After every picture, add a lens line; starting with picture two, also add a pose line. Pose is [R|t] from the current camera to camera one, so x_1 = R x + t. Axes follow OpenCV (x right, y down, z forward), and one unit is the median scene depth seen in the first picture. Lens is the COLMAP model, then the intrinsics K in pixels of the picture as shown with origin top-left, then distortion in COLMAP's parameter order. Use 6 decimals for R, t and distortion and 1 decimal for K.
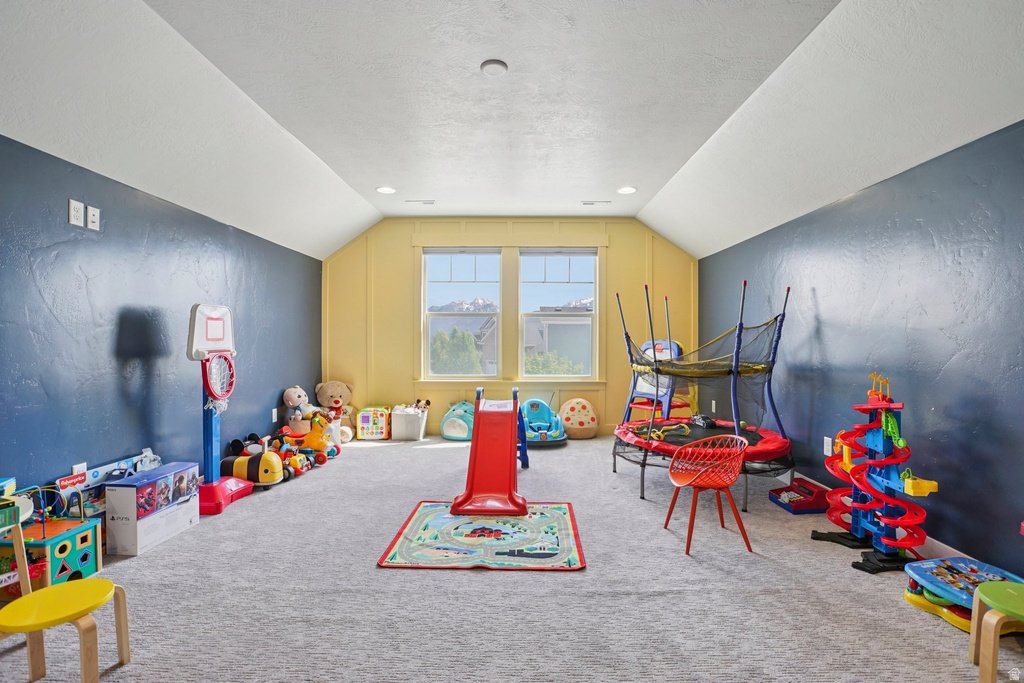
lens RADIAL K [[473.9, 0, 515.5], [0, 473.9, 343.8], [0, 0, 1]] dist [-0.044132, 0.014273]
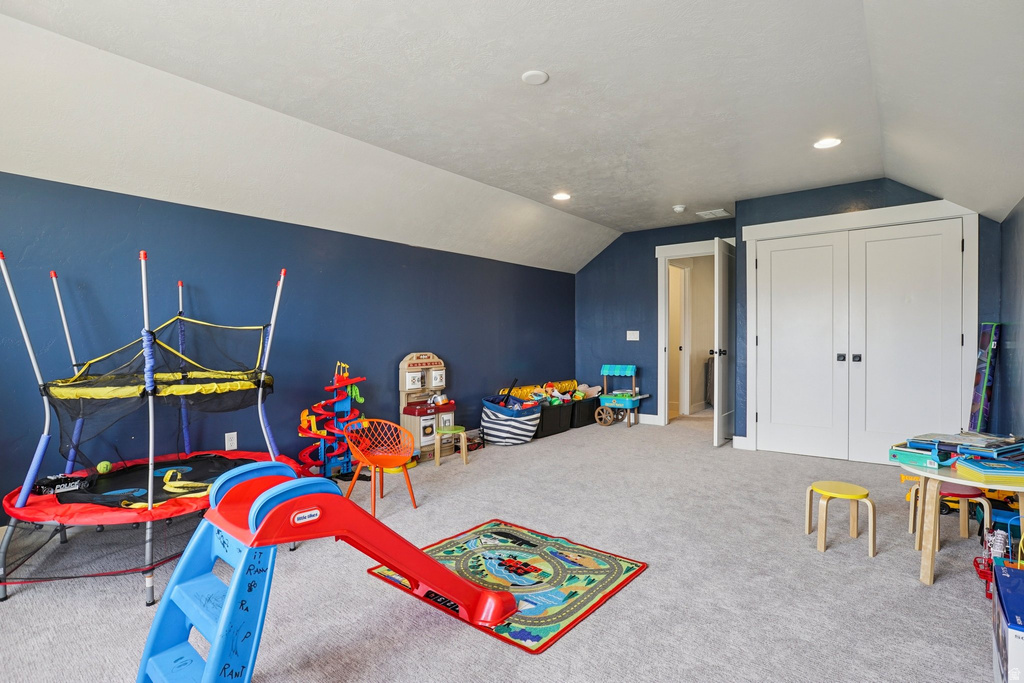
lens RADIAL K [[495.7, 0, 513.8], [0, 495.7, 339.0], [0, 0, 1]] dist [-0.025599, 0.001894]
pose [[-0.781879, -0.005581, 0.623405, -0.657441], [0.002241, 0.999928, 0.011762, -0.028384], [-0.623426, 0.010593, -0.781811, 1.806593]]
